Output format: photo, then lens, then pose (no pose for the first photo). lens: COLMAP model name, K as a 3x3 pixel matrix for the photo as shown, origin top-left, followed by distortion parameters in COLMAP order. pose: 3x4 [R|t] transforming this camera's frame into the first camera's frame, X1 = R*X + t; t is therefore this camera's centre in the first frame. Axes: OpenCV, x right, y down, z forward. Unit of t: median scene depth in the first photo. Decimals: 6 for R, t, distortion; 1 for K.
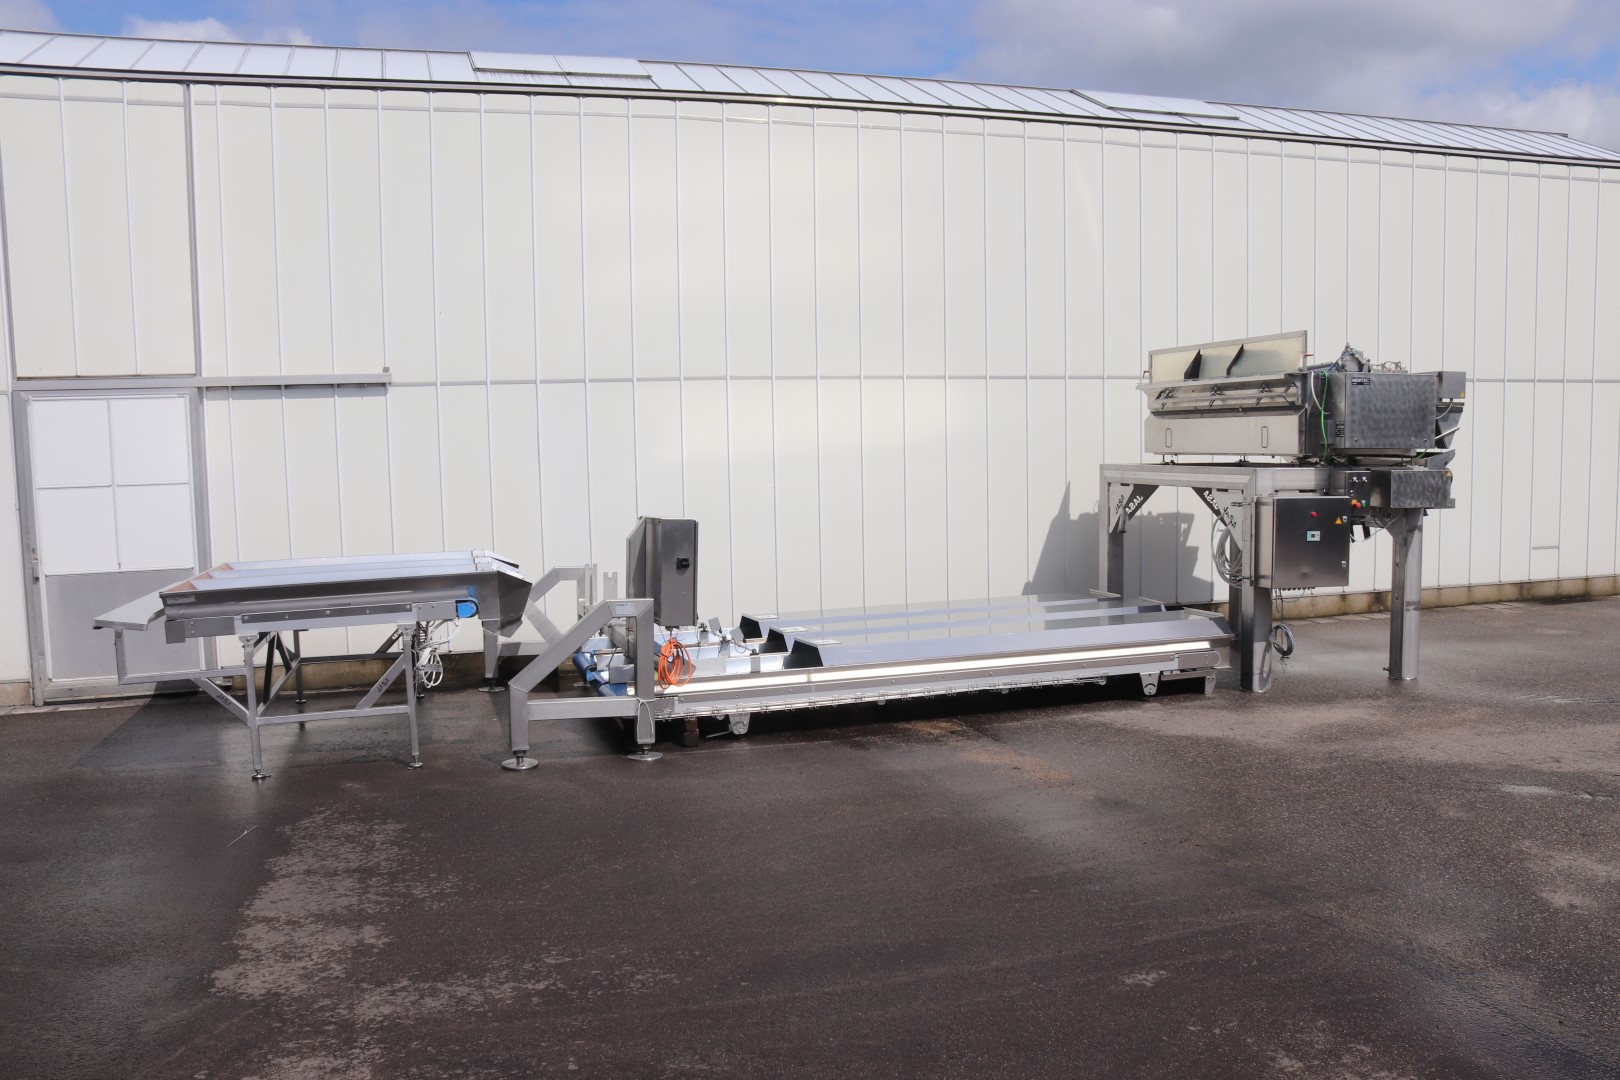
lens RADIAL K [[1360.2, 0, 819.9], [0, 1360.2, 565.5], [0, 0, 1]] dist [-0.161679, 0.144029]
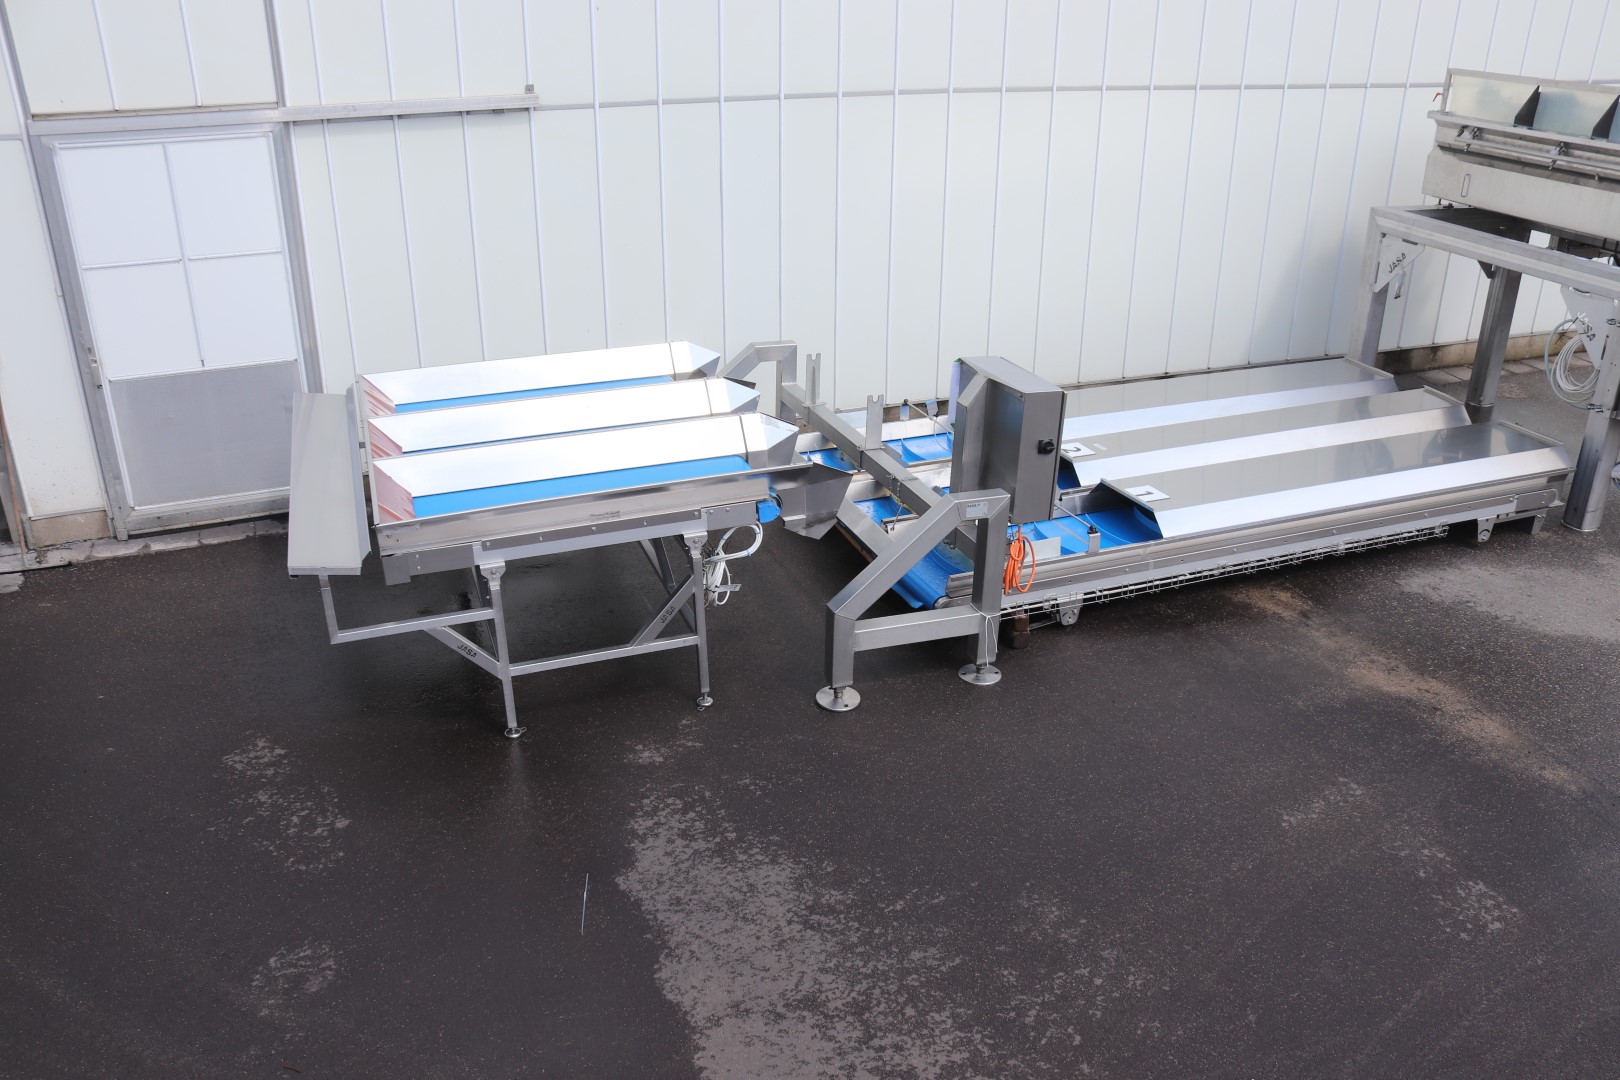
lens RADIAL K [[1360.2, 0, 819.9], [0, 1360.2, 565.5], [0, 0, 1]] dist [-0.161679, 0.144029]
pose [[0.997500, -0.003217, 0.070599, -0.237693], [-0.020609, 0.942305, 0.334122, -0.161706], [-0.067601, -0.334741, 0.939882, 0.217391]]
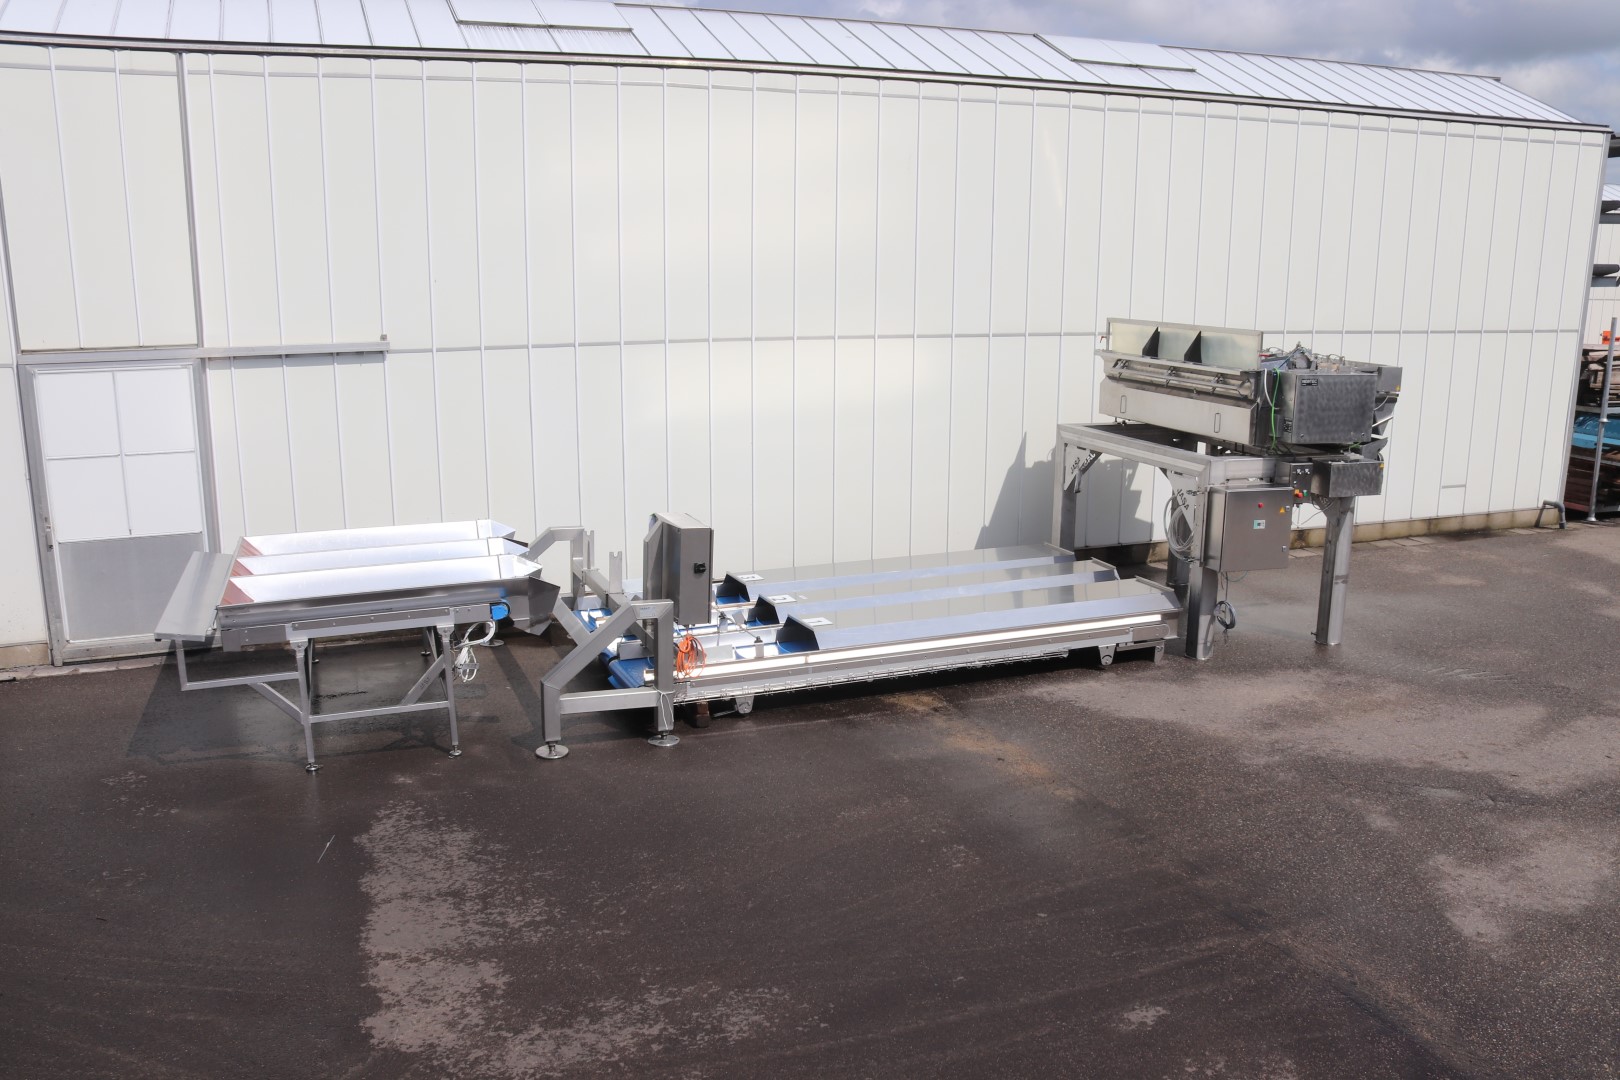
lens RADIAL K [[1362.9, 0, 813.7], [0, 1362.9, 560.3], [0, 0, 1]] dist [-0.165333, 0.151451]
pose [[0.997481, 0.007028, 0.070587, -0.072529], [-0.015902, 0.991909, 0.125951, -0.122681], [-0.069131, -0.126757, 0.989522, -0.070782]]
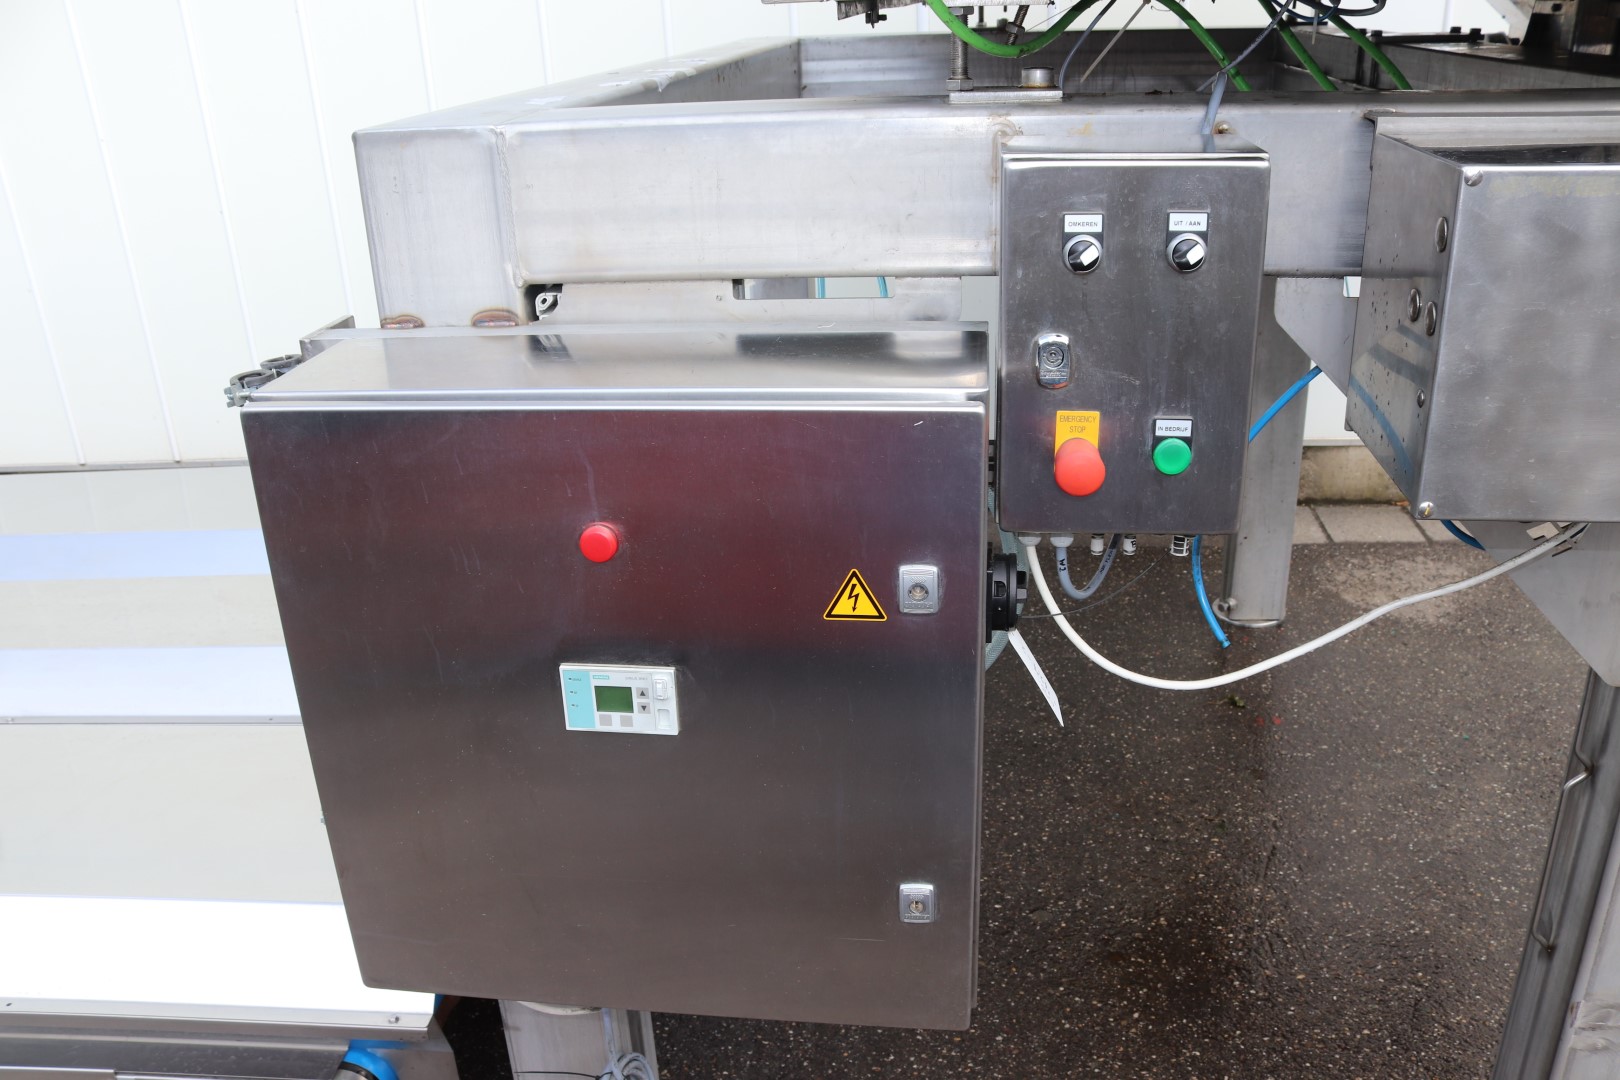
lens RADIAL K [[1360.2, 0, 819.9], [0, 1360.2, 565.5], [0, 0, 1]] dist [-0.161679, 0.144029]
pose [[0.929634, 0.129446, -0.345000, 0.417352], [-0.014478, 0.948374, 0.316823, -0.072455], [0.368201, -0.289535, 0.883515, 0.872295]]
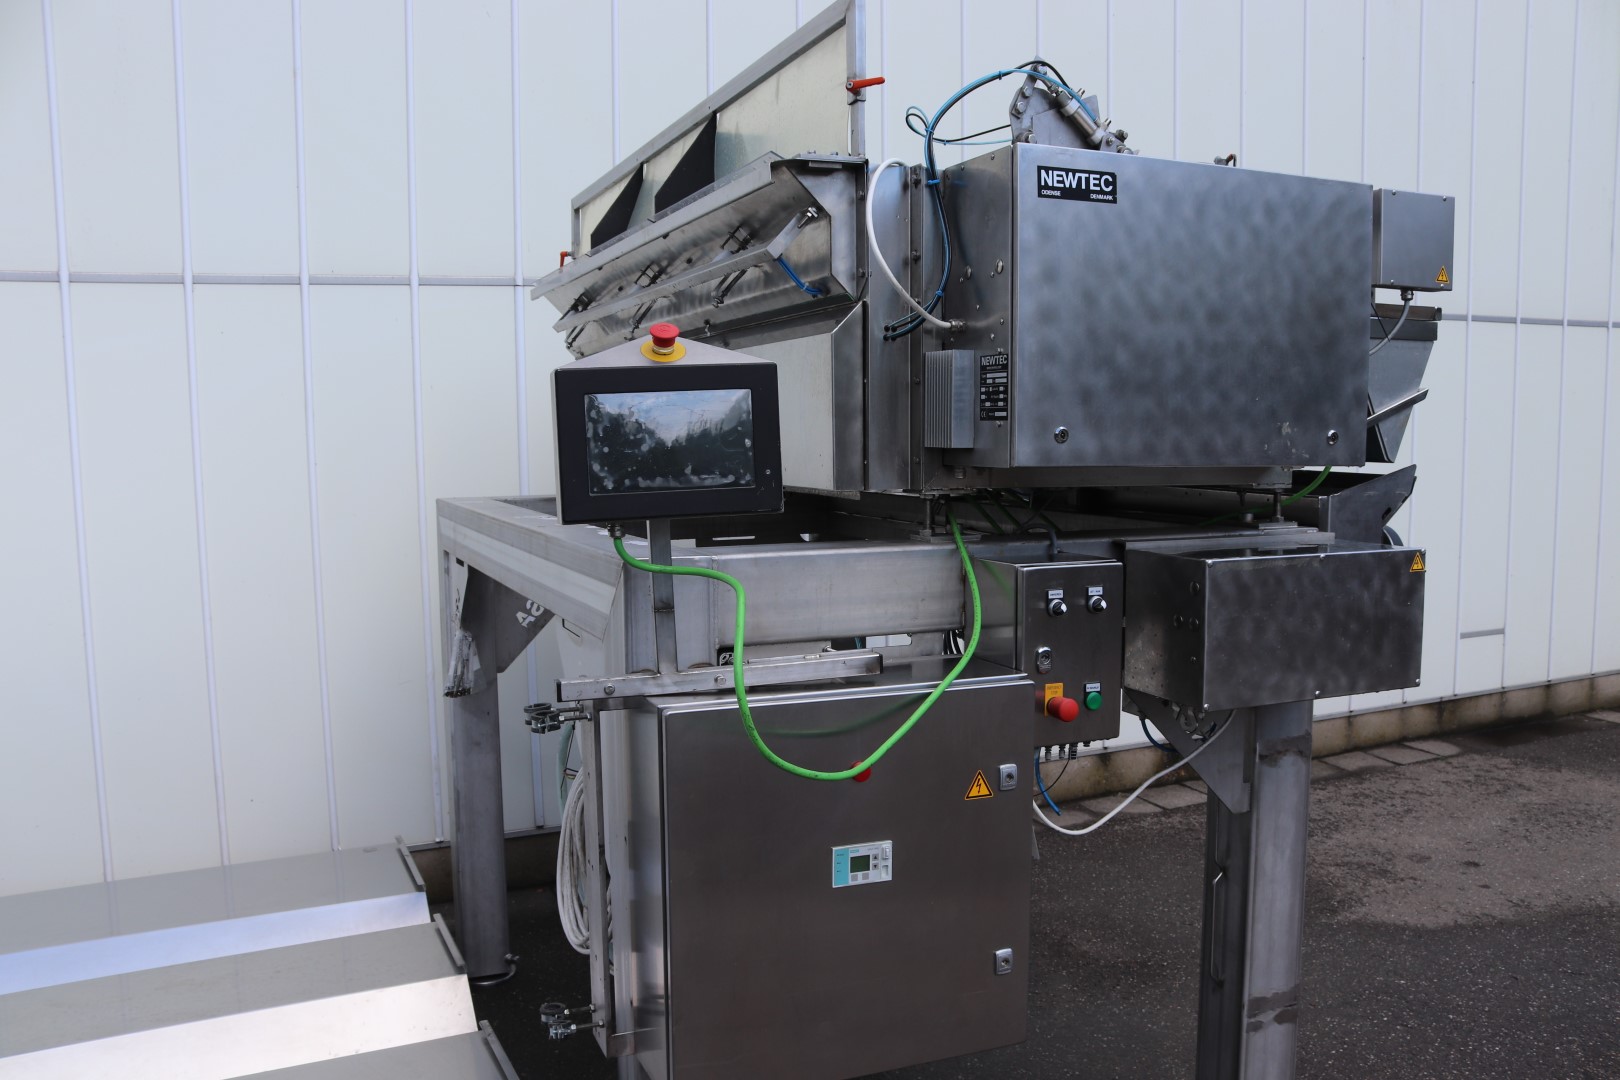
lens RADIAL K [[1360.2, 0, 819.9], [0, 1360.2, 565.5], [0, 0, 1]] dist [-0.161679, 0.144029]
pose [[0.991506, -0.007874, 0.129821, 0.324258], [0.006636, 0.999928, 0.009967, -0.072350], [-0.129890, -0.009021, 0.991487, 0.754235]]
